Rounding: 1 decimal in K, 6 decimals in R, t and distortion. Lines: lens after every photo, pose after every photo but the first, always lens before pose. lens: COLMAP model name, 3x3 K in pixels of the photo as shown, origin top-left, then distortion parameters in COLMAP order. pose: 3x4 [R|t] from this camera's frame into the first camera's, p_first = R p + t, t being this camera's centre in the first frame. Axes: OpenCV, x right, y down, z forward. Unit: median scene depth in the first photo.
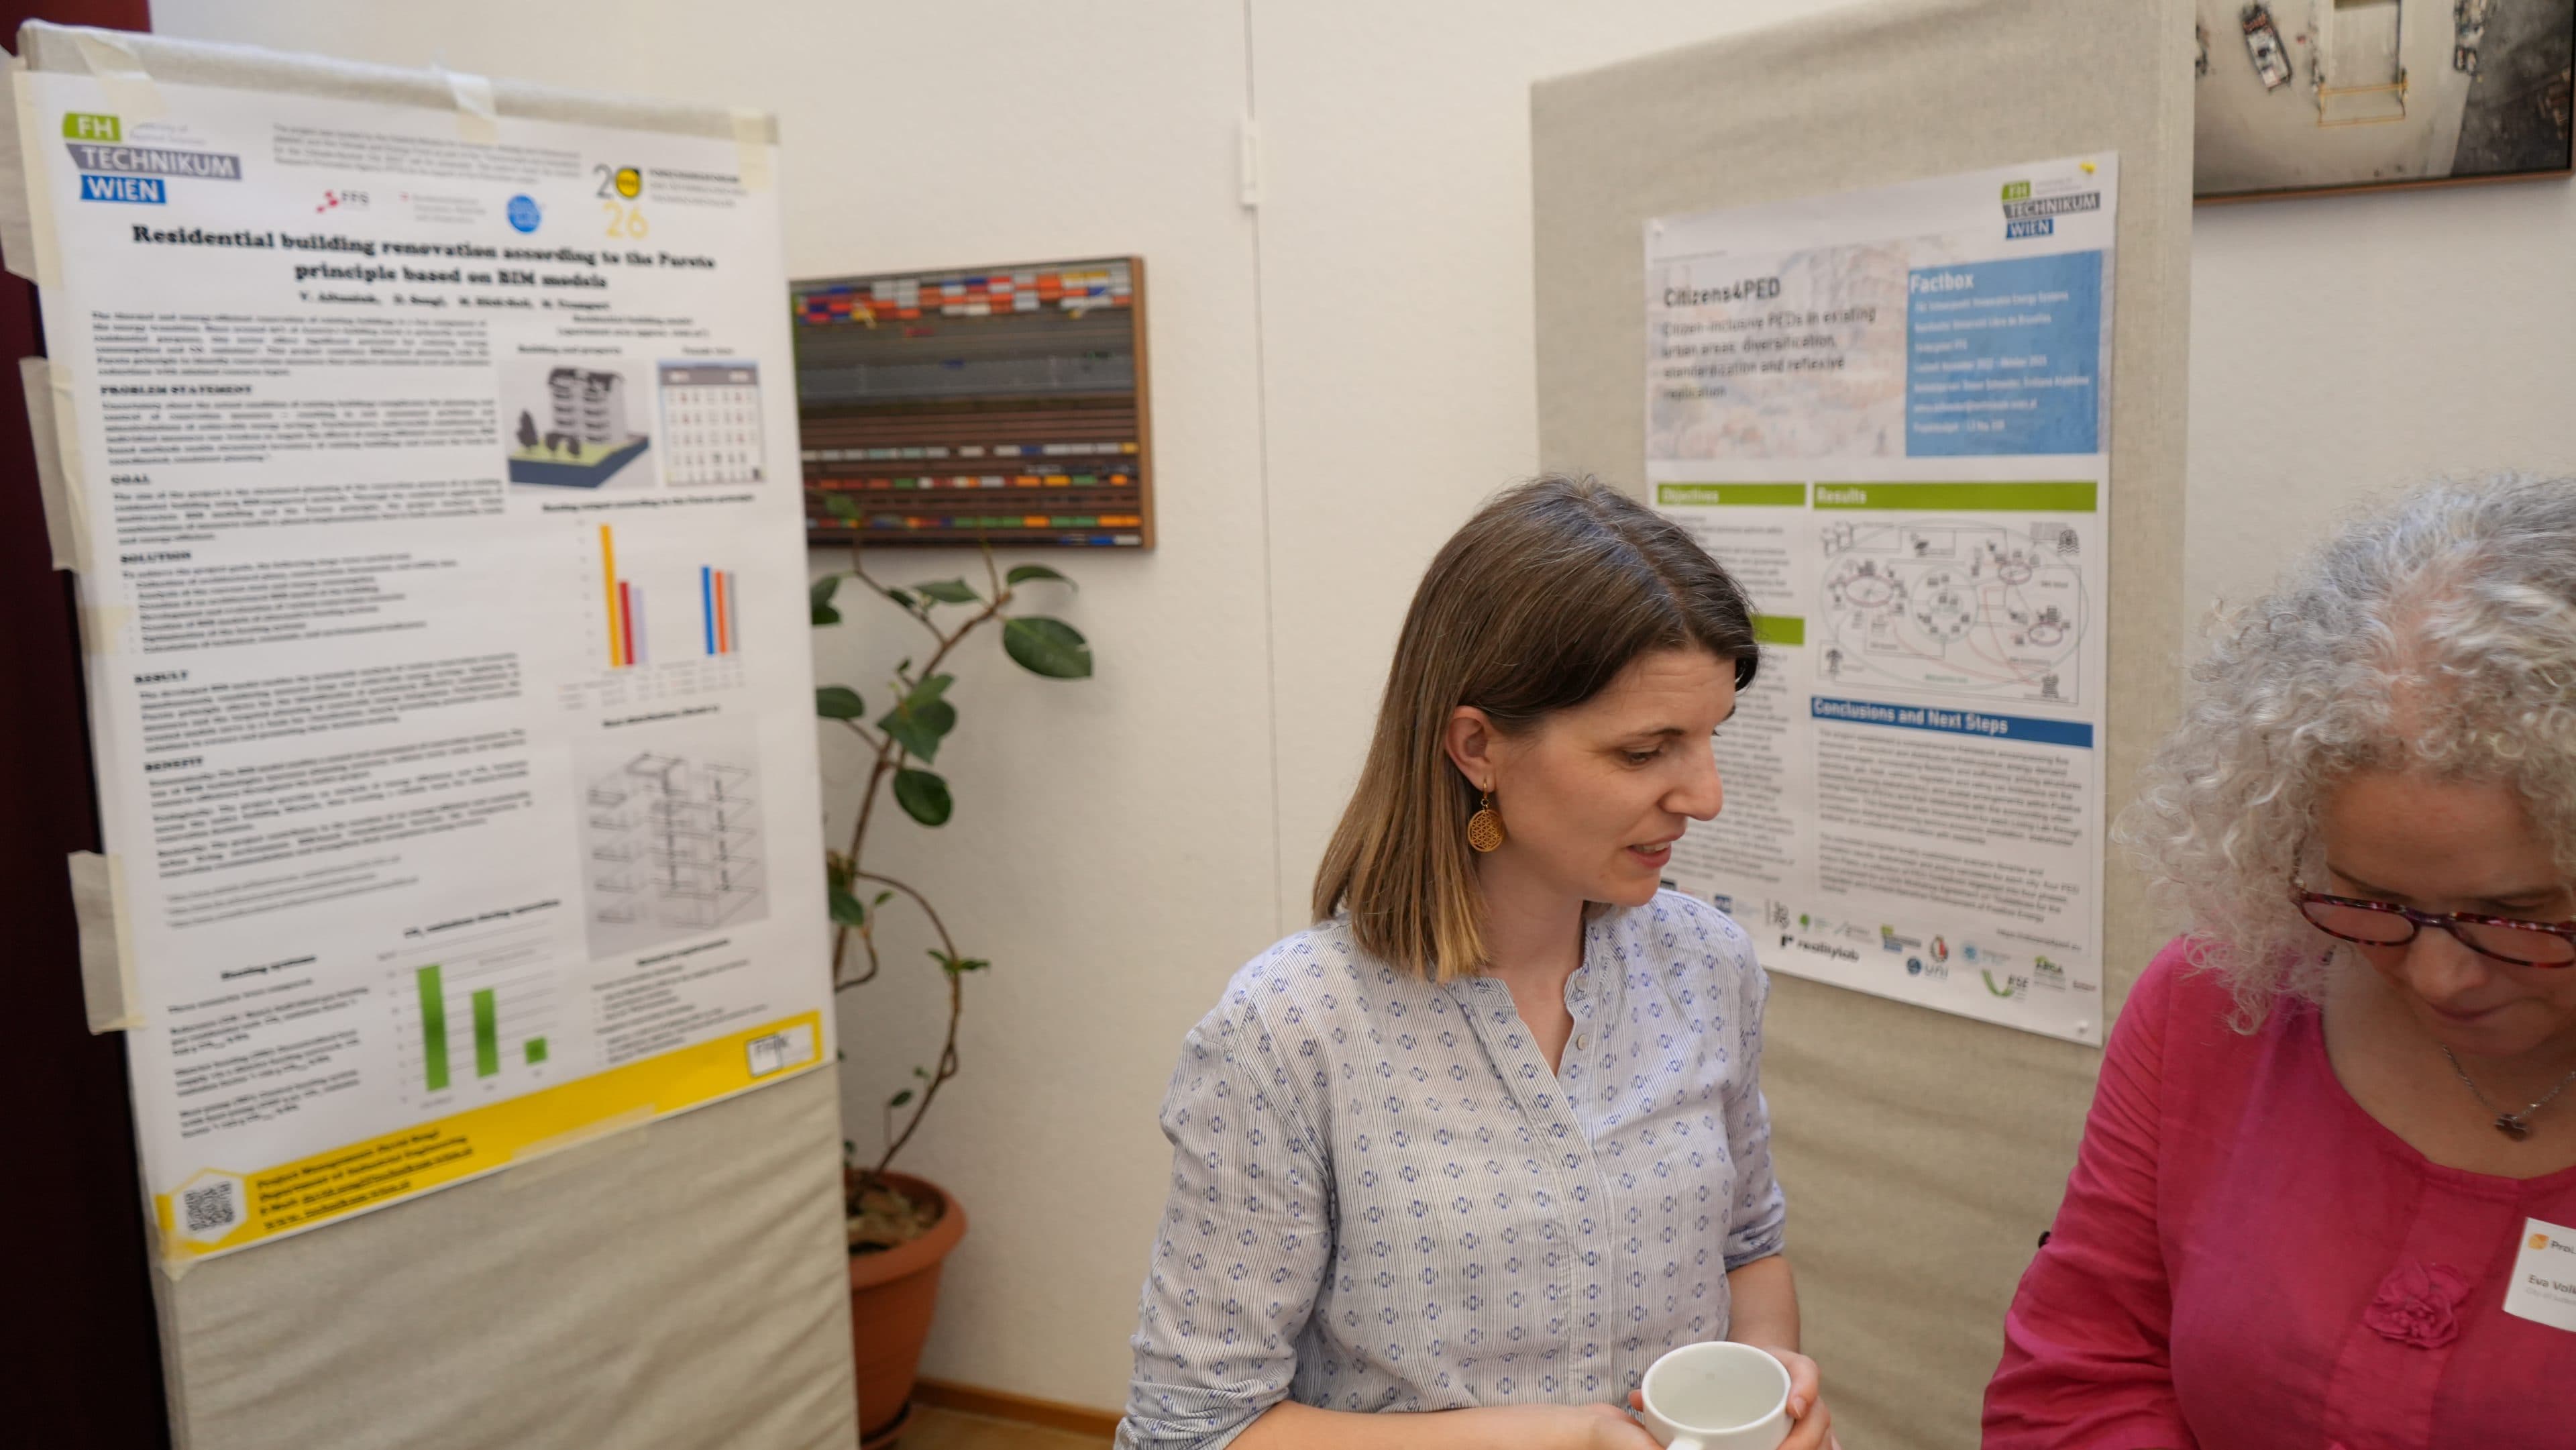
lens RADIAL K [[2073.2, 0, 1288.0], [0, 2073.2, 725.0], [0, 0, 1]] dist [-0.000423, 0.002241]
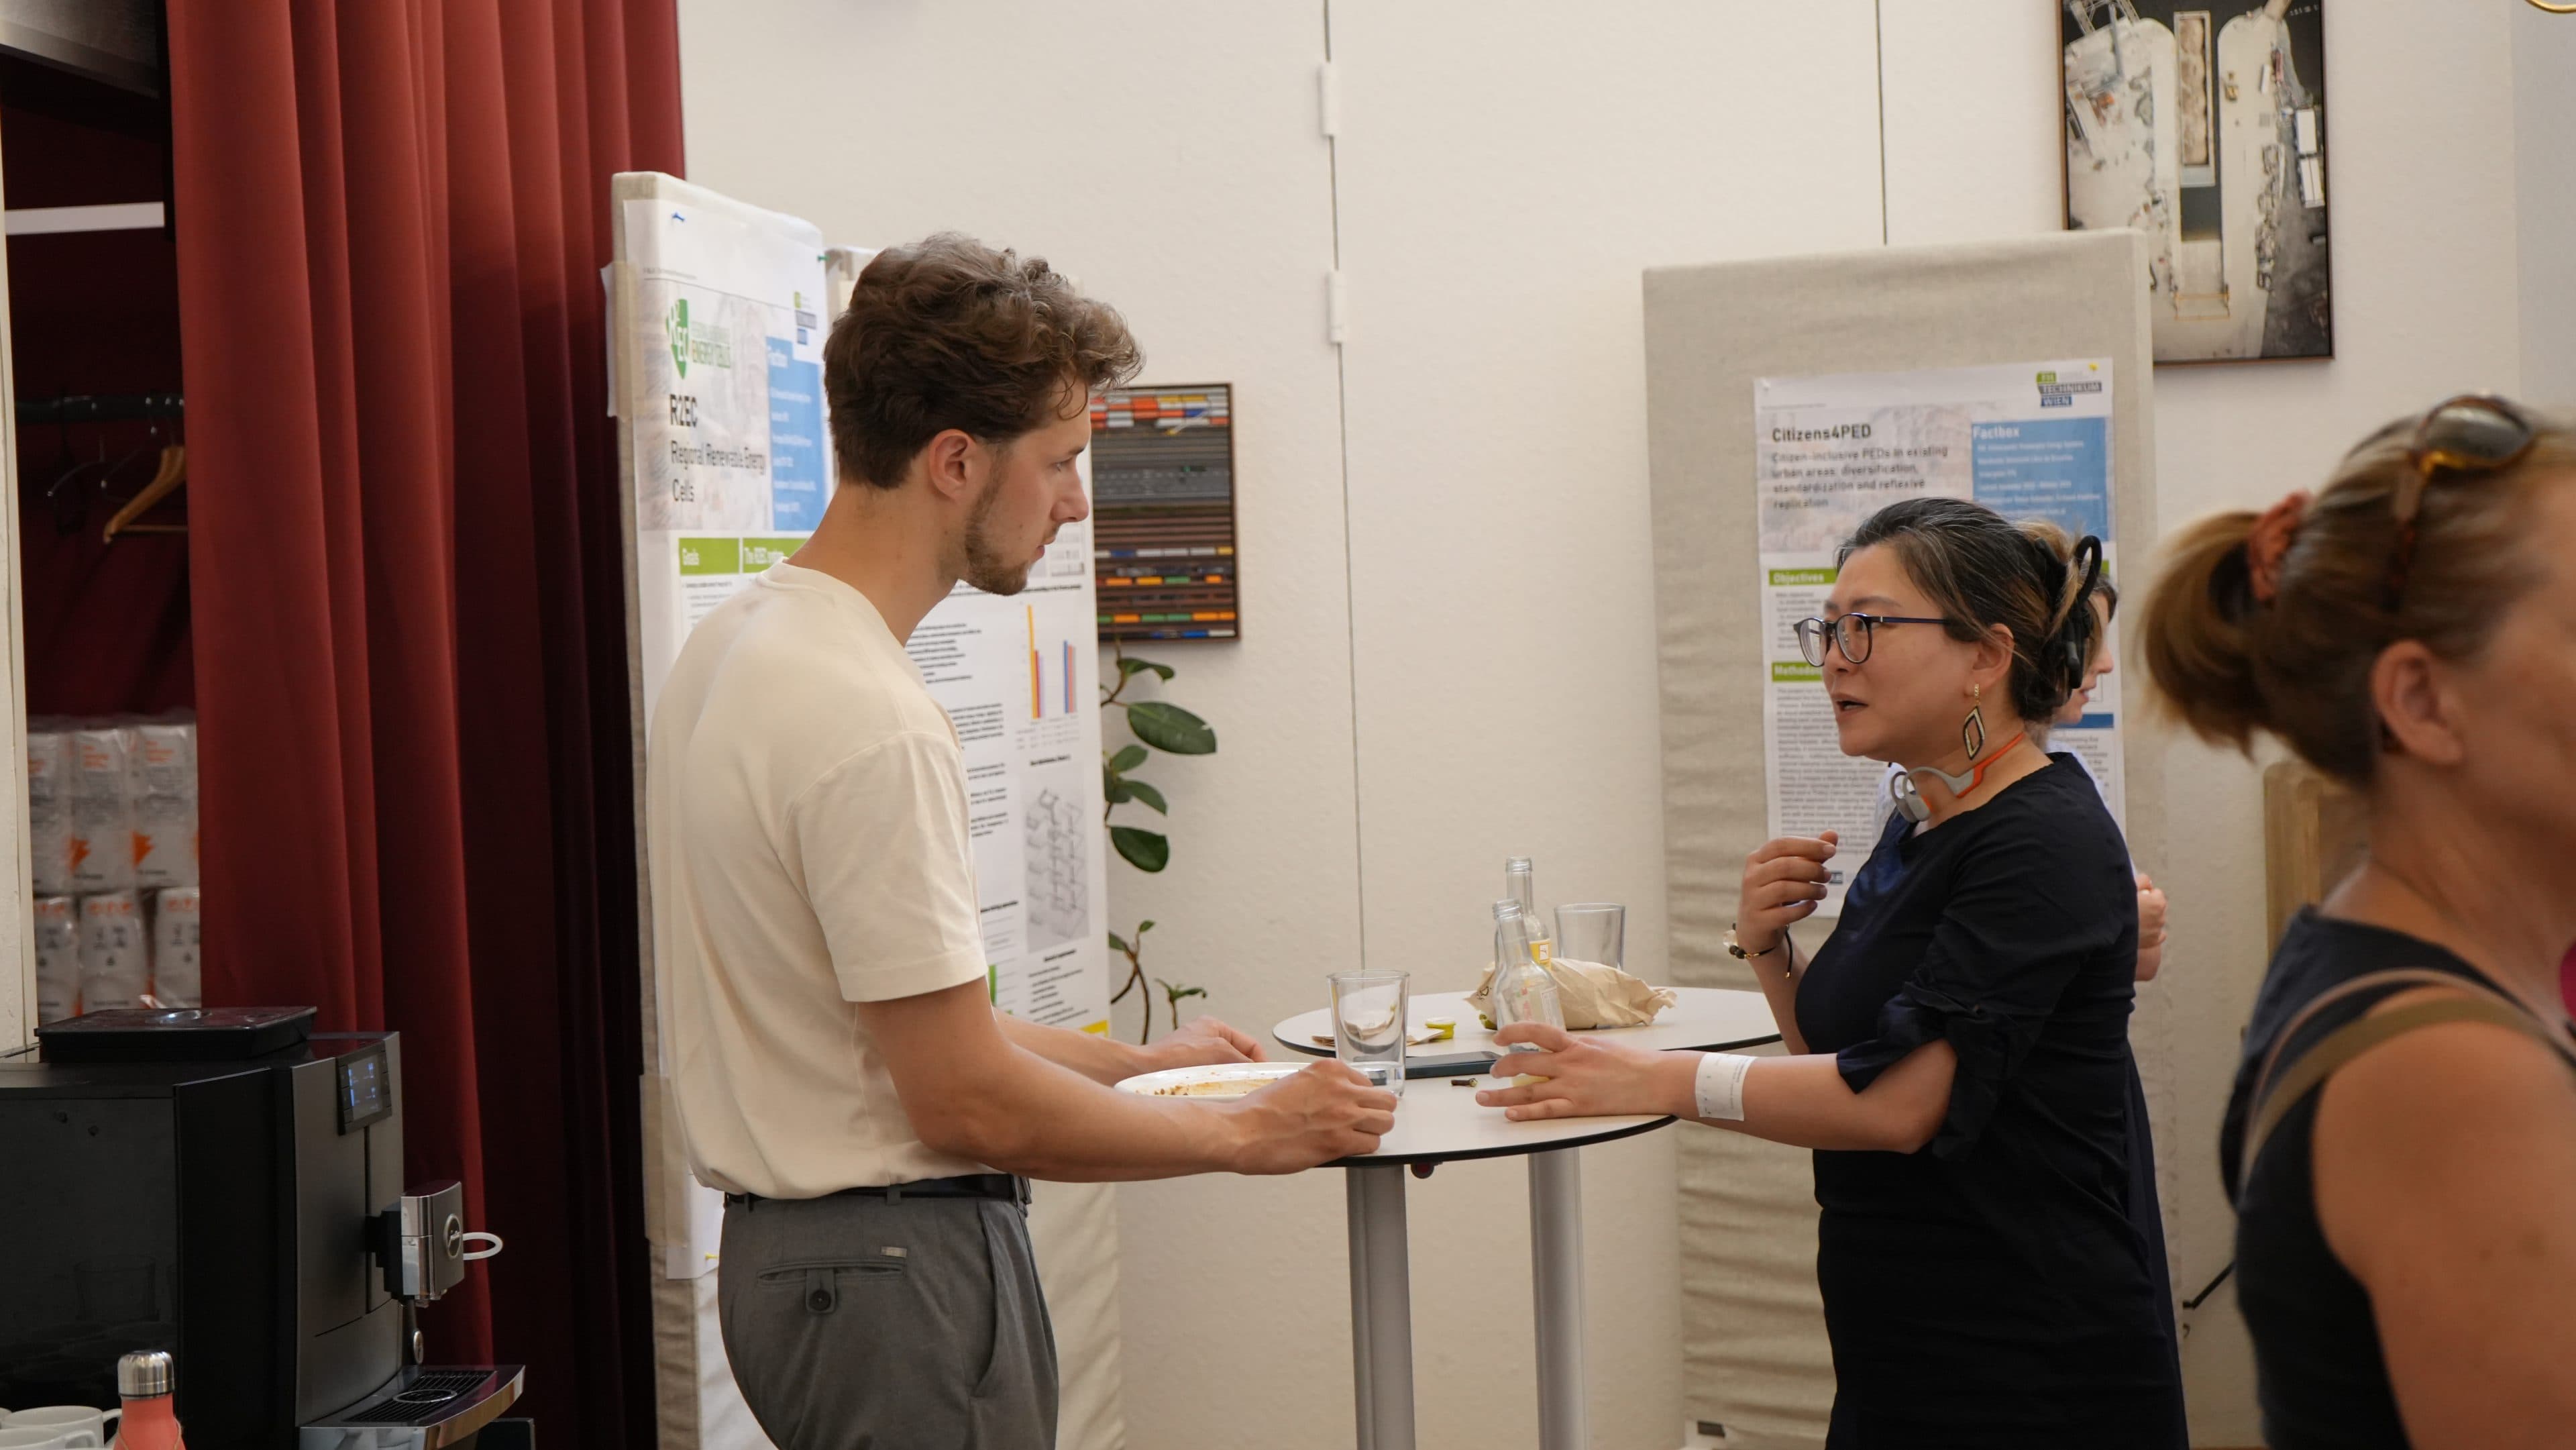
lens RADIAL K [[4564.8, 0, 1288.0], [0, 4564.8, 725.0], [0, 0, 1]] dist [0.005832, 0.043967]
pose [[0.930496, -0.016479, 0.365930, -1.254844], [0.055946, 0.993660, -0.097514, 0.267241], [-0.362004, 0.111209, 0.925519, -1.696513]]
